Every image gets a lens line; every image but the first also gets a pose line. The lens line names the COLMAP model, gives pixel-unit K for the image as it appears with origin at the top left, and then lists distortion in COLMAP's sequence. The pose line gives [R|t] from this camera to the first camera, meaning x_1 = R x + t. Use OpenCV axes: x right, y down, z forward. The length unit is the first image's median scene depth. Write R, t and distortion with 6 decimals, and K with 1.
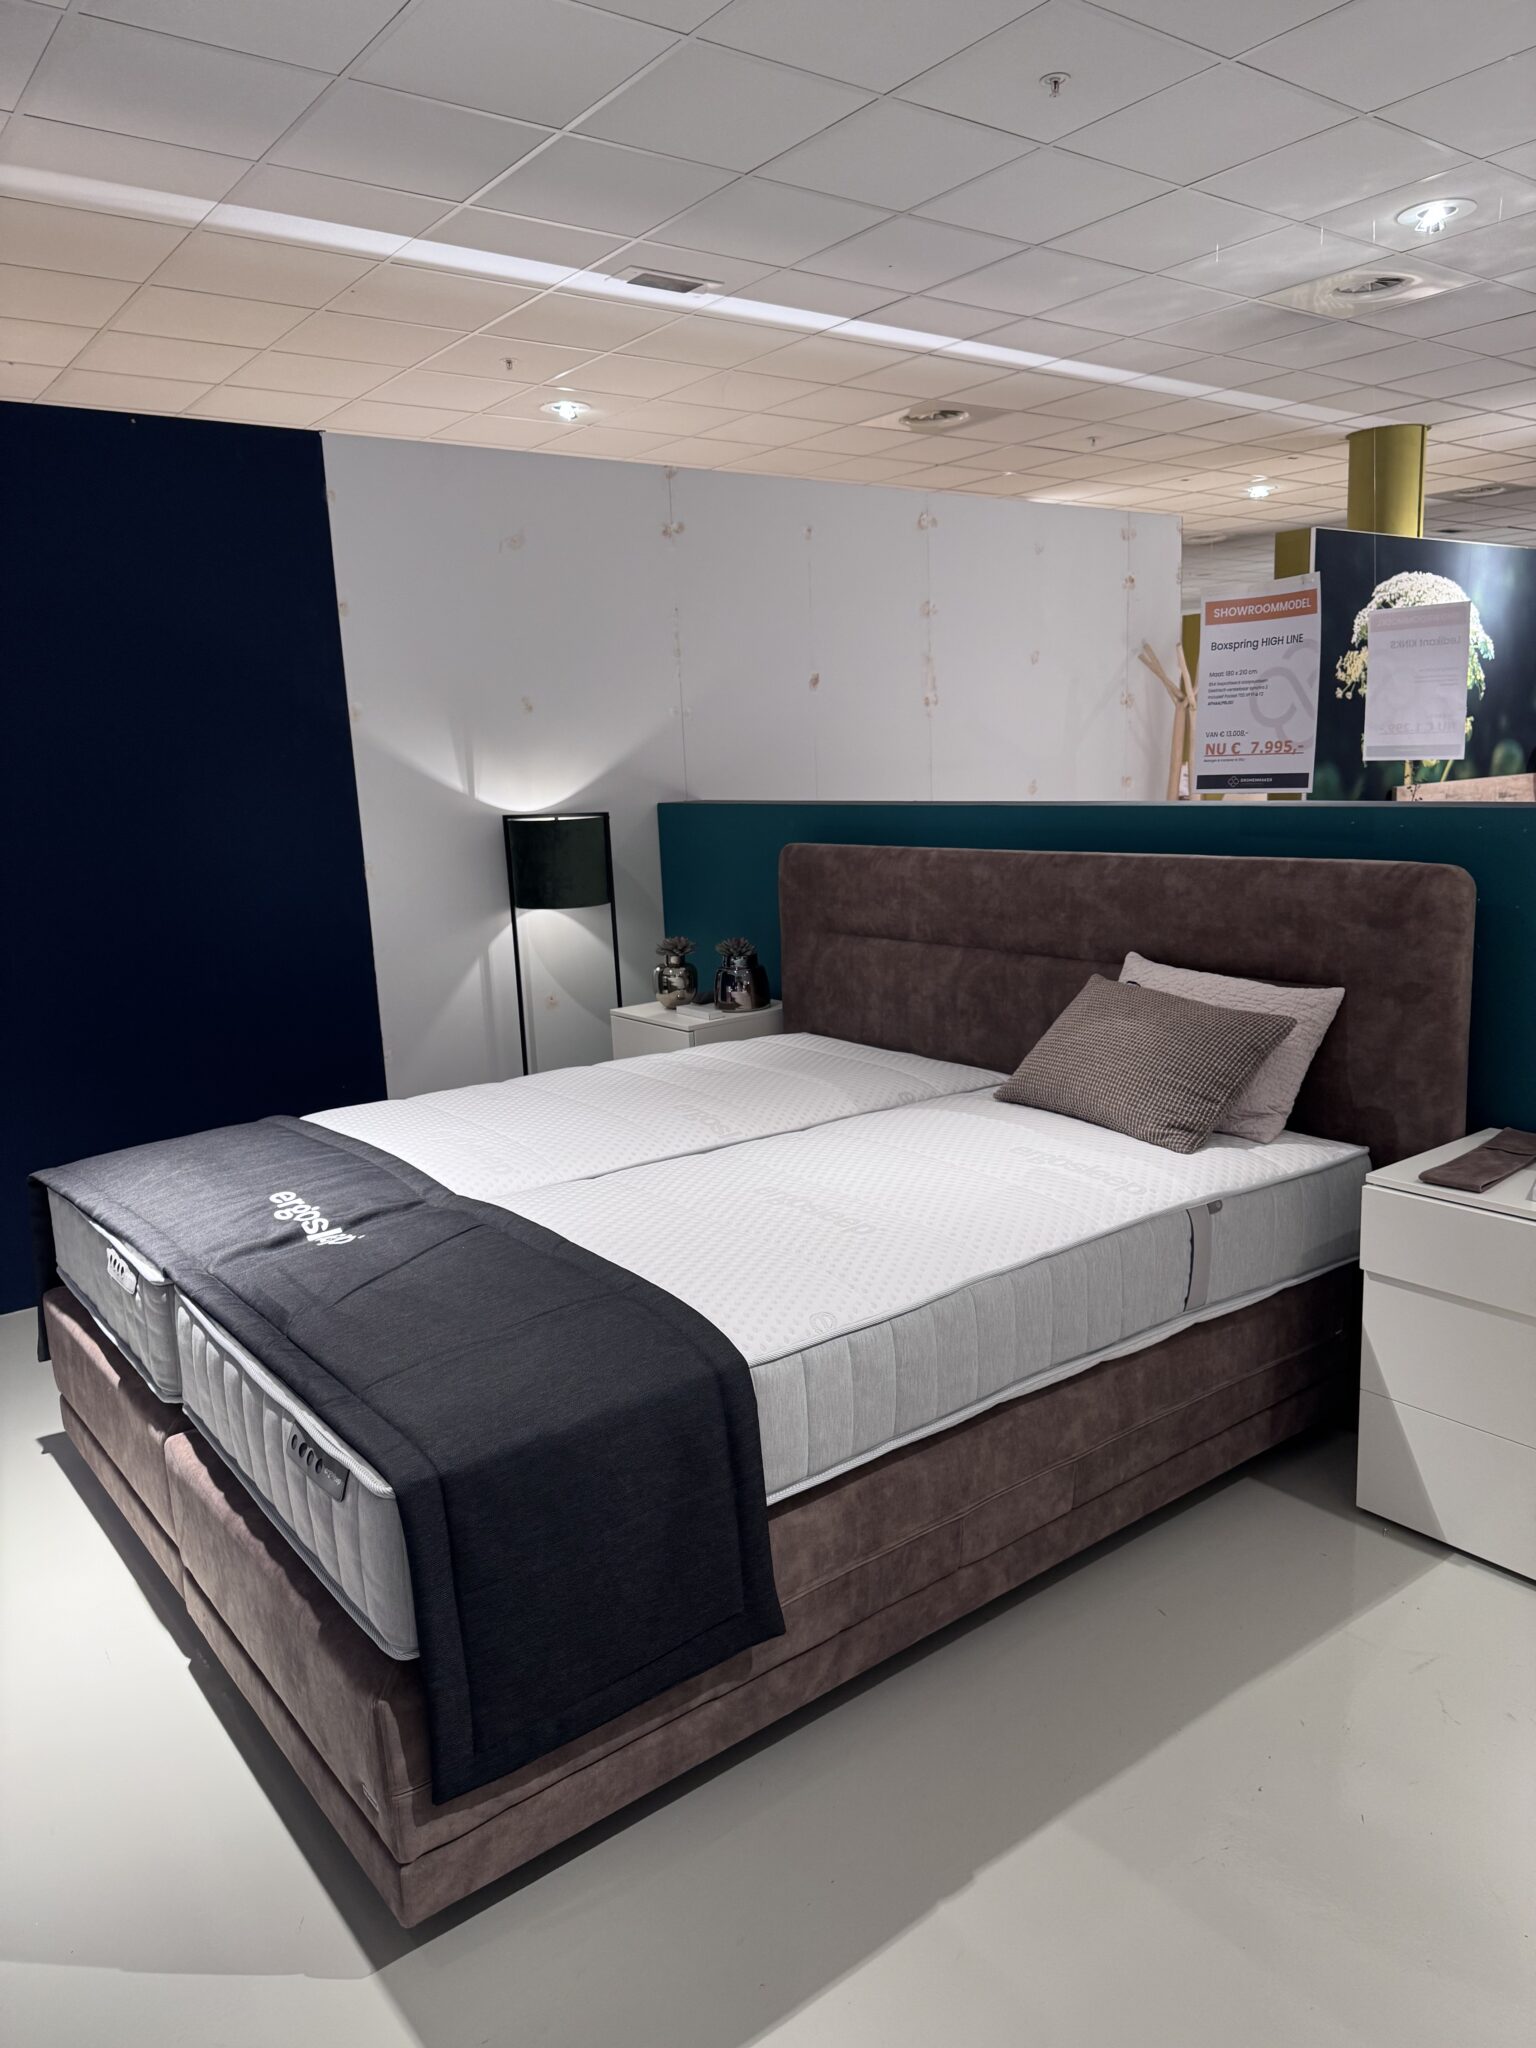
lens RADIAL K [[1478.3, 0, 768.0], [0, 1478.3, 1024.0], [0, 0, 1]] dist [0.021917, -0.036219]
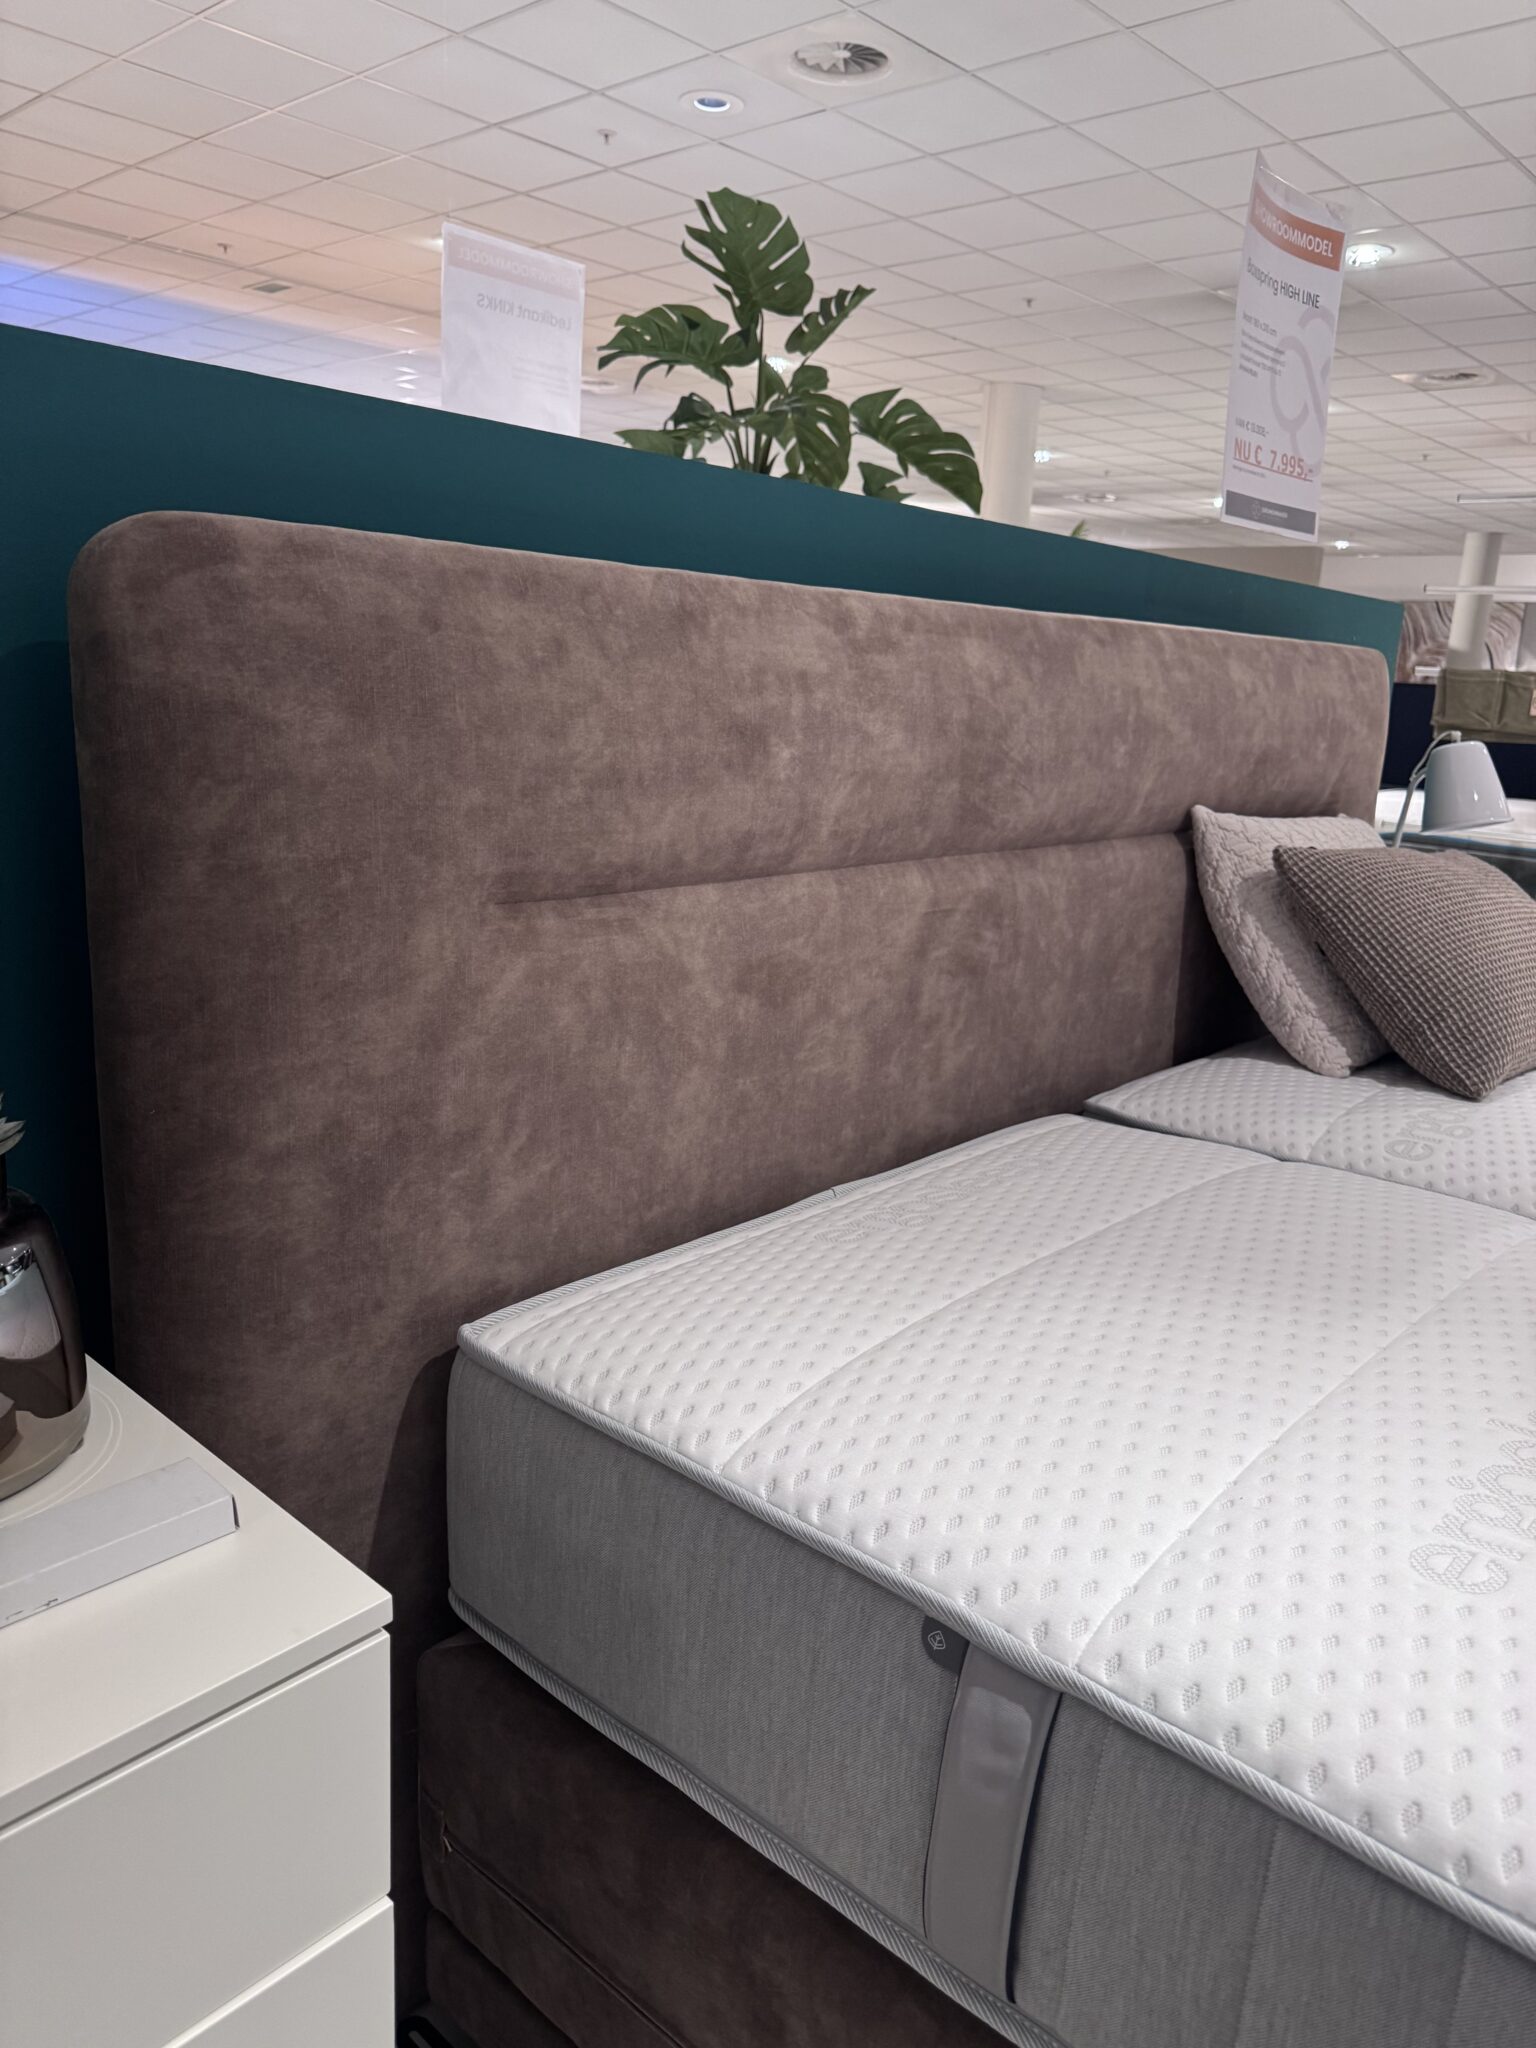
lens RADIAL K [[1478.3, 0, 768.0], [0, 1478.3, 1024.0], [0, 0, 1]] dist [0.021917, -0.036219]
pose [[-0.189799, -0.243404, 0.951173, -0.222178], [0.094712, 0.959726, 0.264492, -0.110269], [-0.977244, 0.140288, -0.159102, 1.051929]]
